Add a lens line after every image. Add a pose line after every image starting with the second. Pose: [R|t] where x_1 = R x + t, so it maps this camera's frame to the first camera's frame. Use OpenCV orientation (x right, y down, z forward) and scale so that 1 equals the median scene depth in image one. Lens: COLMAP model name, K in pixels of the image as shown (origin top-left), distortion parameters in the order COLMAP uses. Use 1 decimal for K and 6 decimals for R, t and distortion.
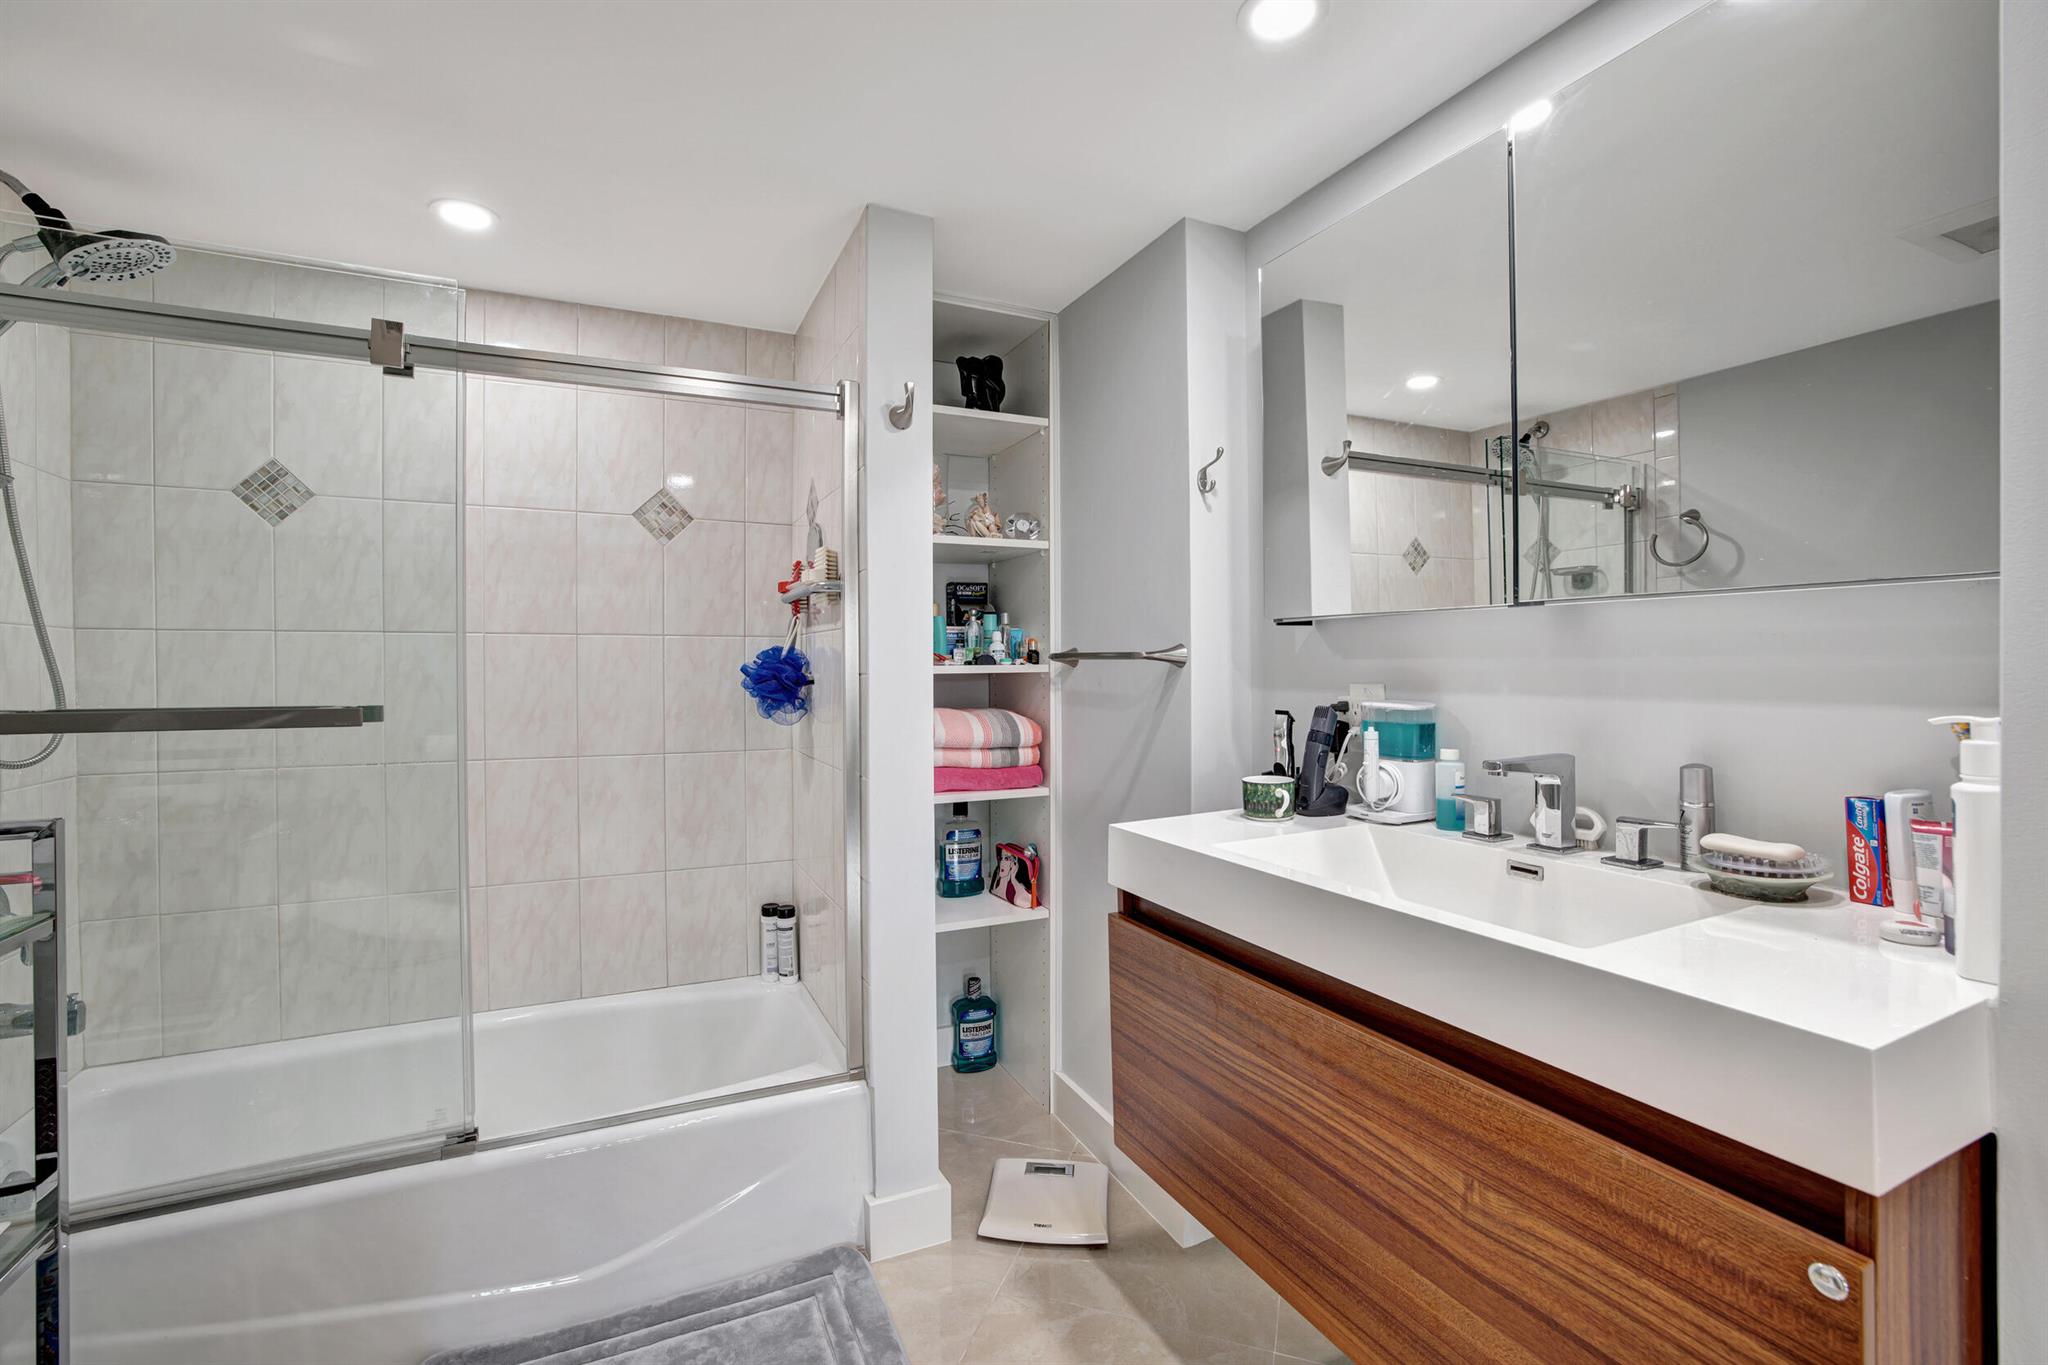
lens RADIAL K [[889.9, 0, 1027.3], [0, 889.9, 723.1], [0, 0, 1]] dist [-0.051247, 0.015233]
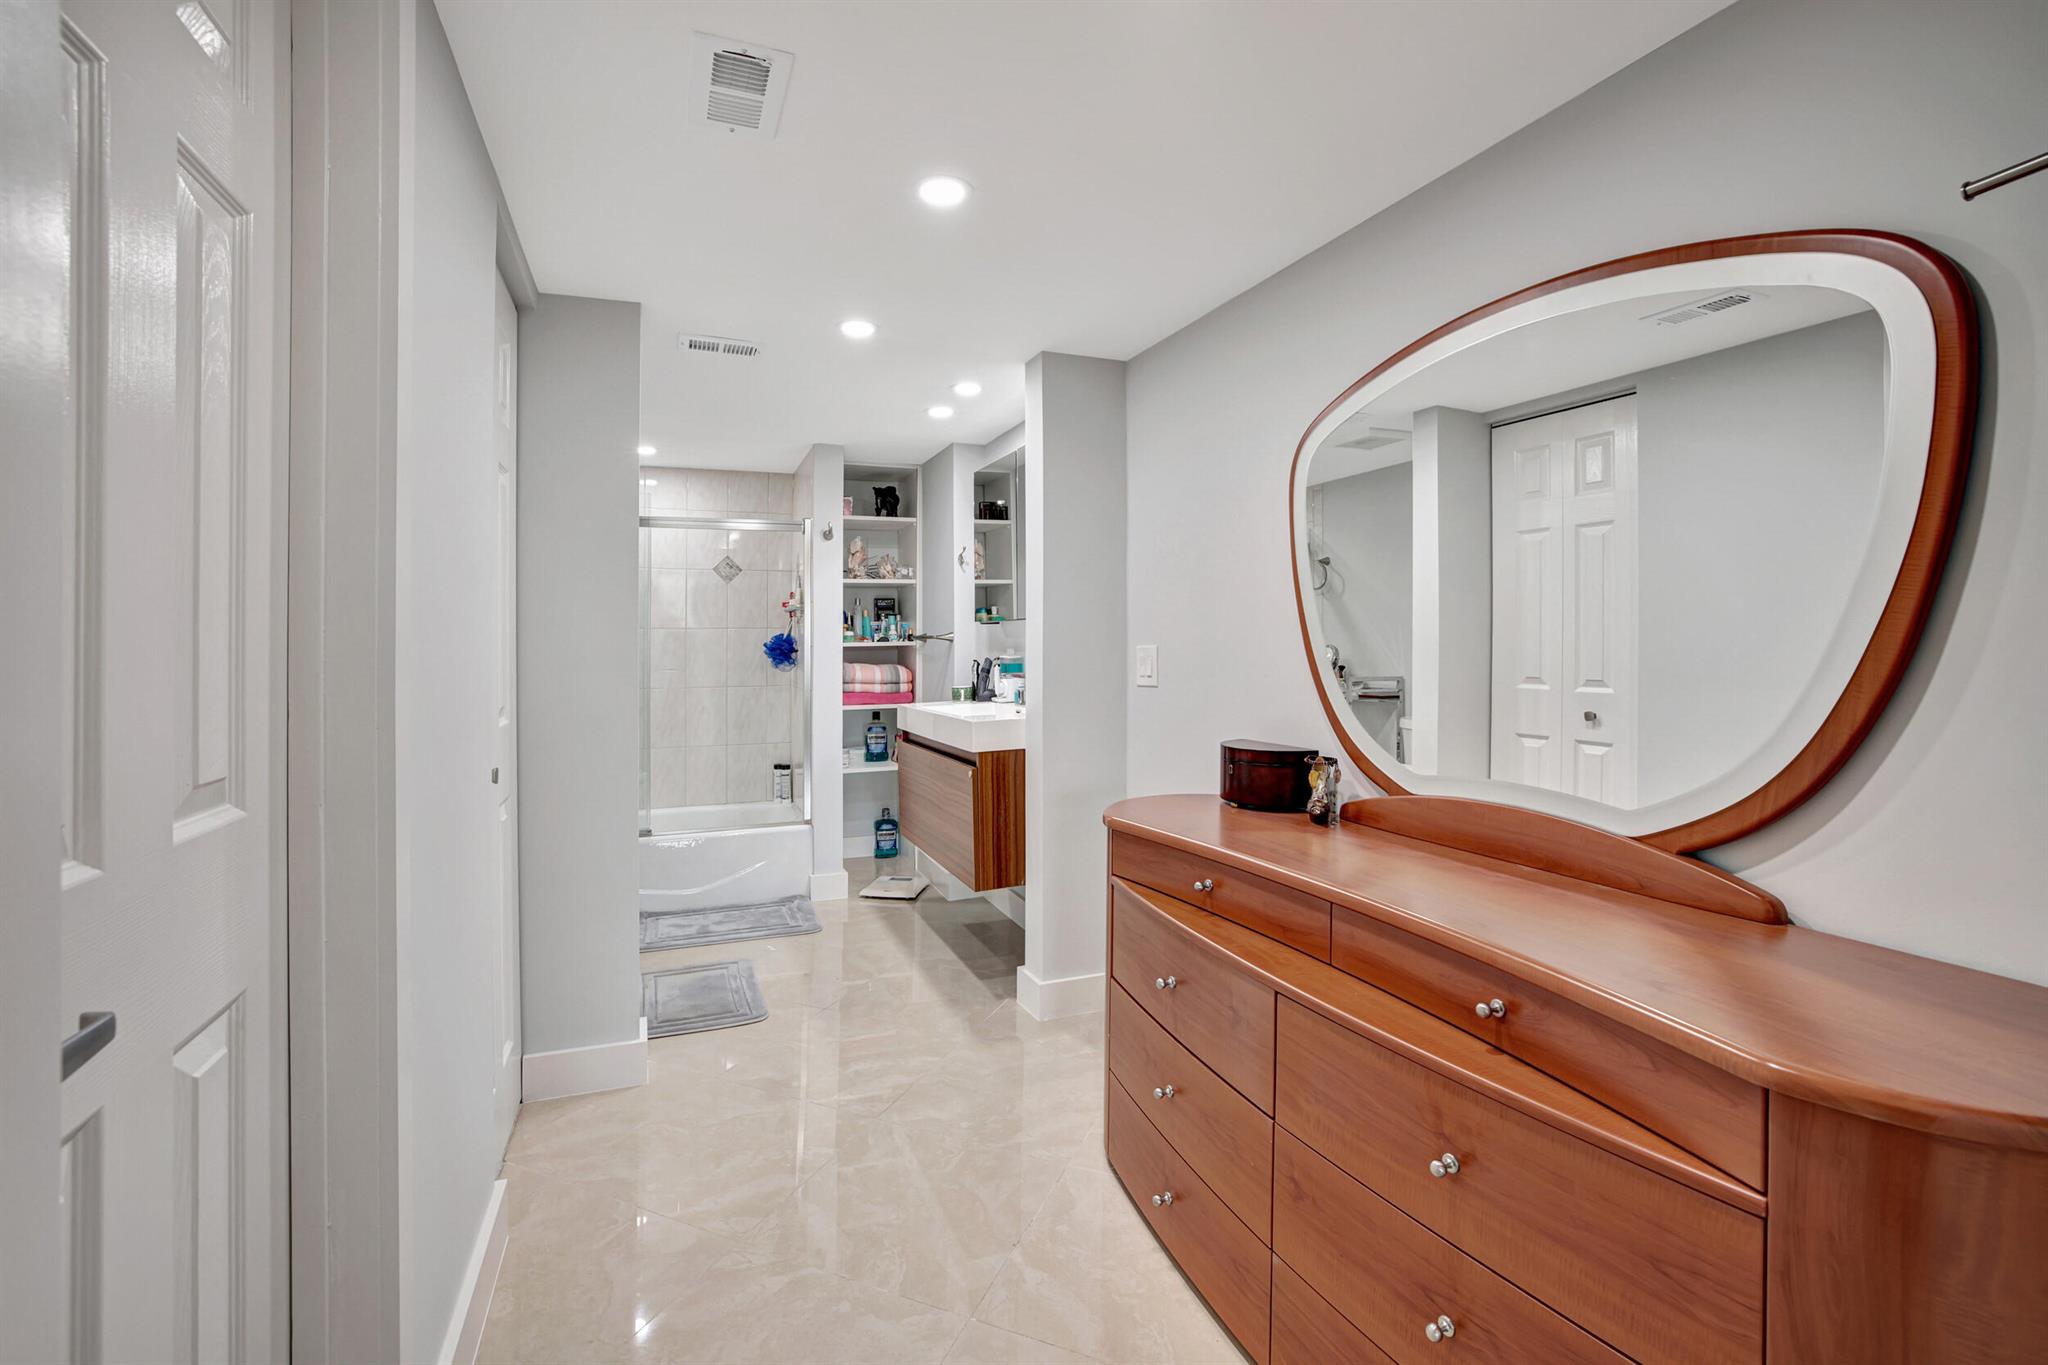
lens RADIAL K [[904.1, 0, 1023.8], [0, 904.1, 653.3], [0, 0, 1]] dist [-0.047598, 0.016720]
pose [[0.997519, -0.007455, -0.070001, 0.410156], [0.003884, 0.998690, -0.051020, 0.065564], [0.070290, 0.050622, 0.996241, -1.004758]]
